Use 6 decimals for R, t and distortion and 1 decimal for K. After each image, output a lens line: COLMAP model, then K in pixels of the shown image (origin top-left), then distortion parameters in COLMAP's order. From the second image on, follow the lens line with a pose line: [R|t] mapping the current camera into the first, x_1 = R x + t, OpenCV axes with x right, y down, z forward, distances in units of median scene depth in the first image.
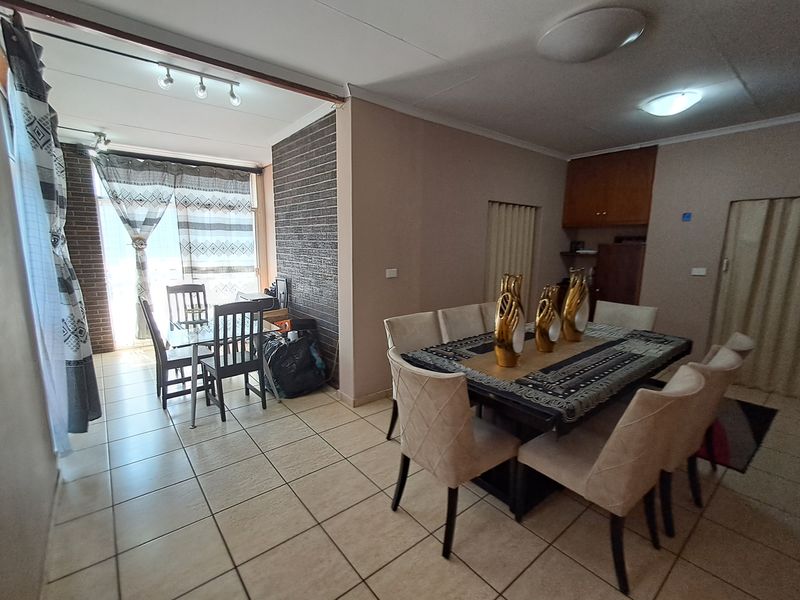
lens RADIAL K [[365.9, 0, 396.7], [0, 365.9, 302.7], [0, 0, 1]] dist [0.001194, 0.000282]
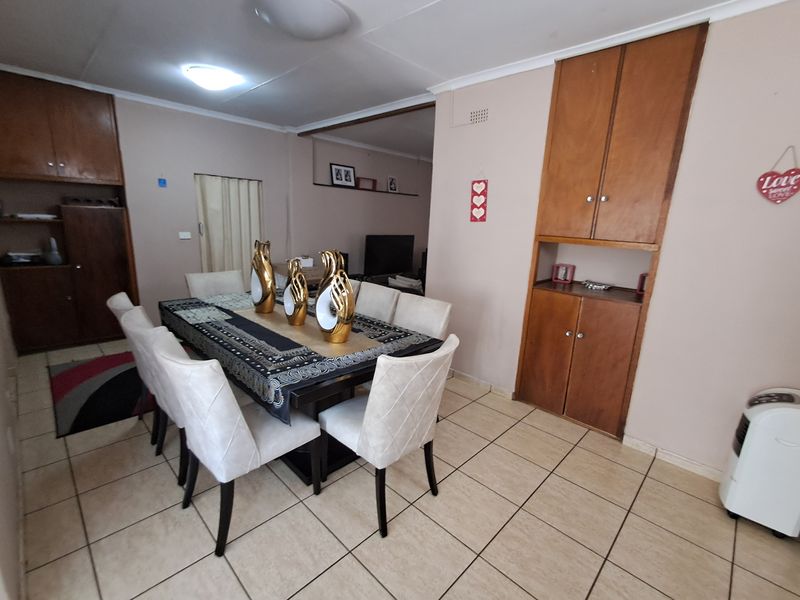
lens RADIAL K [[365.9, 0, 396.7], [0, 365.9, 302.7], [0, 0, 1]] dist [0.001194, 0.000282]
pose [[-0.108702, -0.238111, 0.965136, -0.612881], [0.120188, 0.960618, 0.250533, -0.152285], [-0.986782, 0.143231, -0.075803, 0.817443]]
